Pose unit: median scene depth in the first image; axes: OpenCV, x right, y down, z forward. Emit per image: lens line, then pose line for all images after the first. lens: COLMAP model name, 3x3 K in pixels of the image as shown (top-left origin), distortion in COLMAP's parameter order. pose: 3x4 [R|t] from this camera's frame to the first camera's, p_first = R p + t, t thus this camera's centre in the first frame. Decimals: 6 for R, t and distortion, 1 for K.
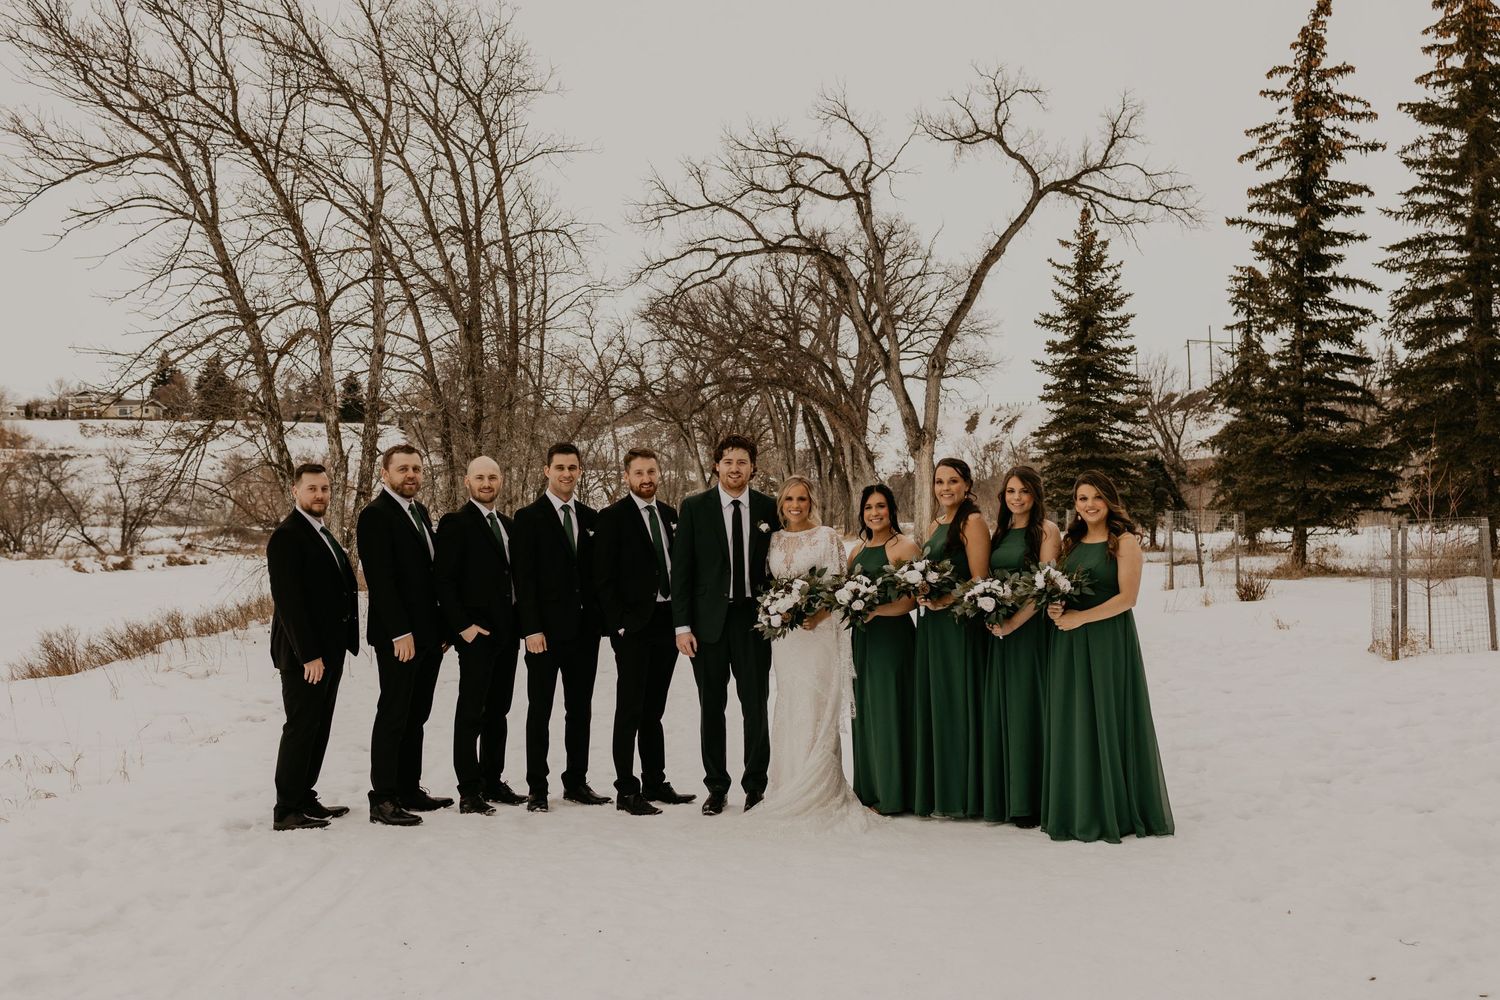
lens RADIAL K [[1624.7, 0, 715.3], [0, 1624.7, 456.7], [0, 0, 1]] dist [-0.001866, 0.006637]
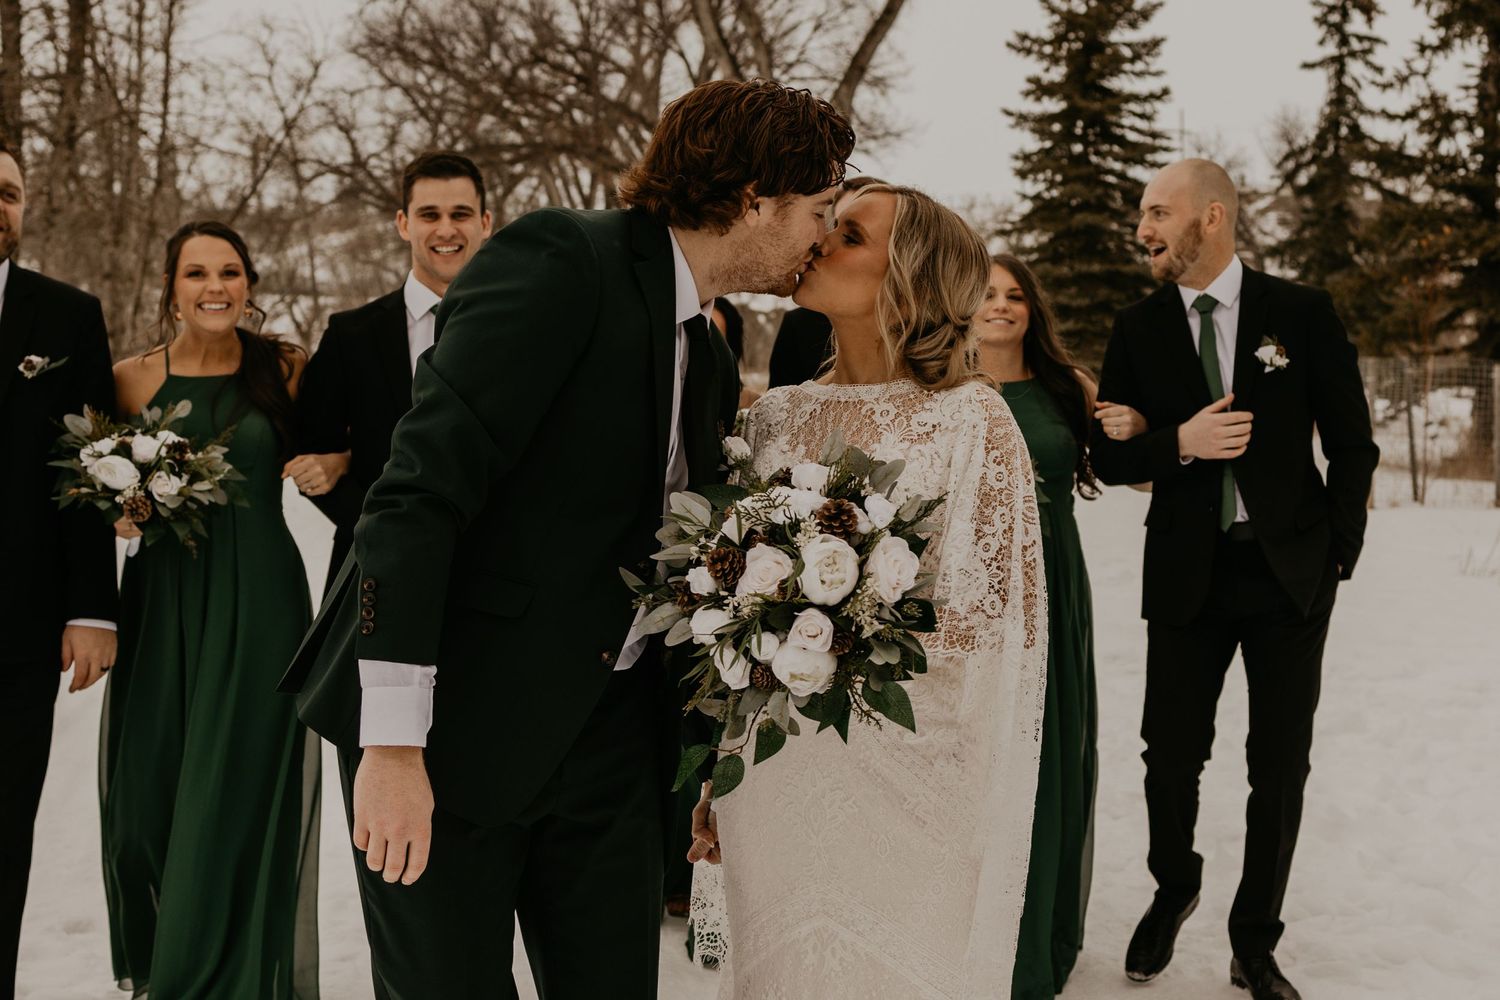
lens RADIAL K [[2105.0, 0, 811.8], [0, 2105.0, 501.8], [0, 0, 1]] dist [-0.002293, -0.033577]
pose [[0.986650, -0.002594, 0.162836, -0.002876], [-0.014021, 0.994807, 0.100805, 0.008237], [-0.162252, -0.101743, 0.981490, 0.225700]]
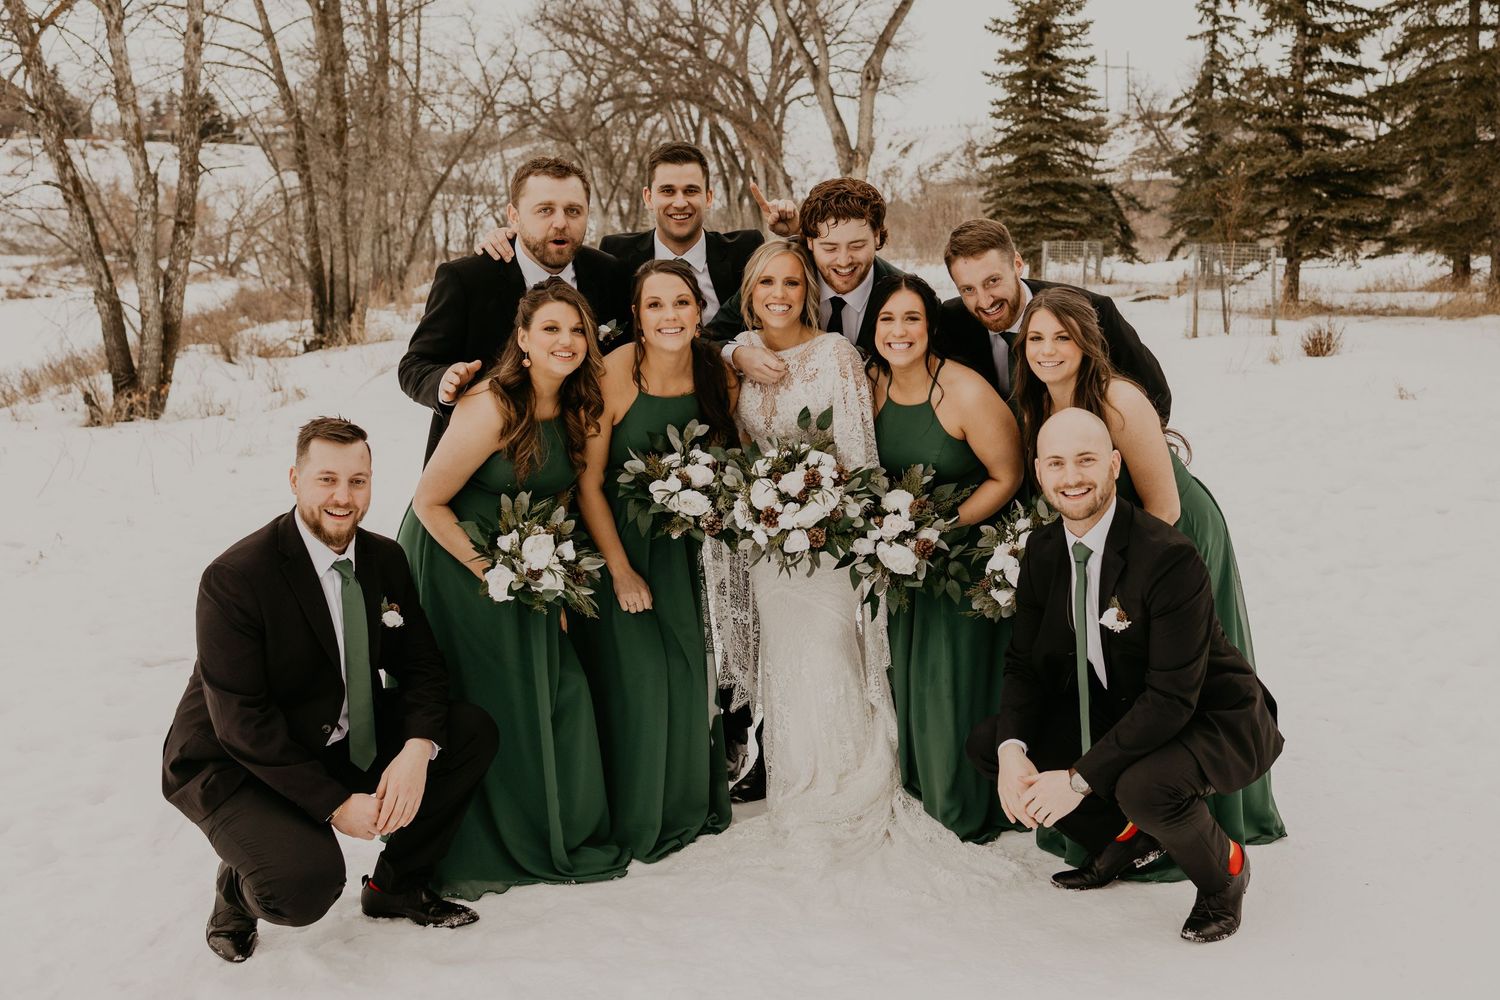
lens RADIAL K [[1570.1, 0, 836.1], [0, 1570.1, 450.7], [0, 0, 1]] dist [0.010000, 0.000610]
pose [[0.988886, -0.021869, 0.147059, -0.016111], [-0.003134, 0.985837, 0.167678, 0.001820], [-0.148643, -0.166275, 0.974812, 0.132798]]
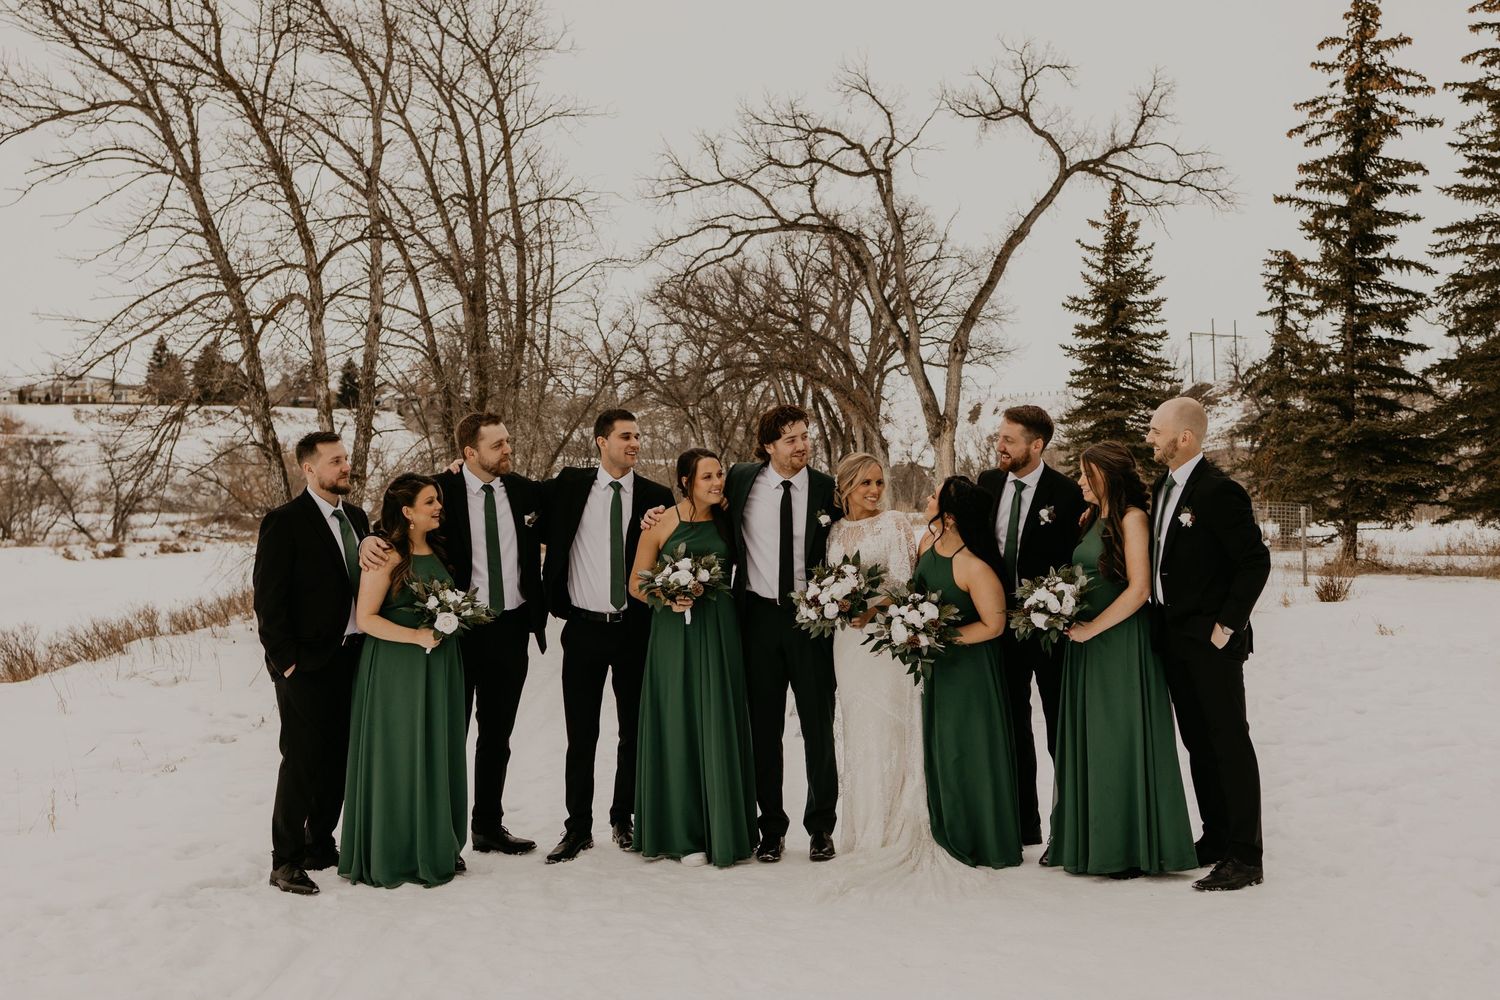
lens RADIAL K [[1608.5, 0, 753.4], [0, 1608.5, 419.4], [0, 0, 1]] dist [0.002865, 0.007512]
pose [[0.999605, 0.009945, 0.026279, -0.010694], [-0.009516, 0.999820, -0.016396, 0.001959], [-0.026437, 0.016139, 0.999520, 0.054300]]
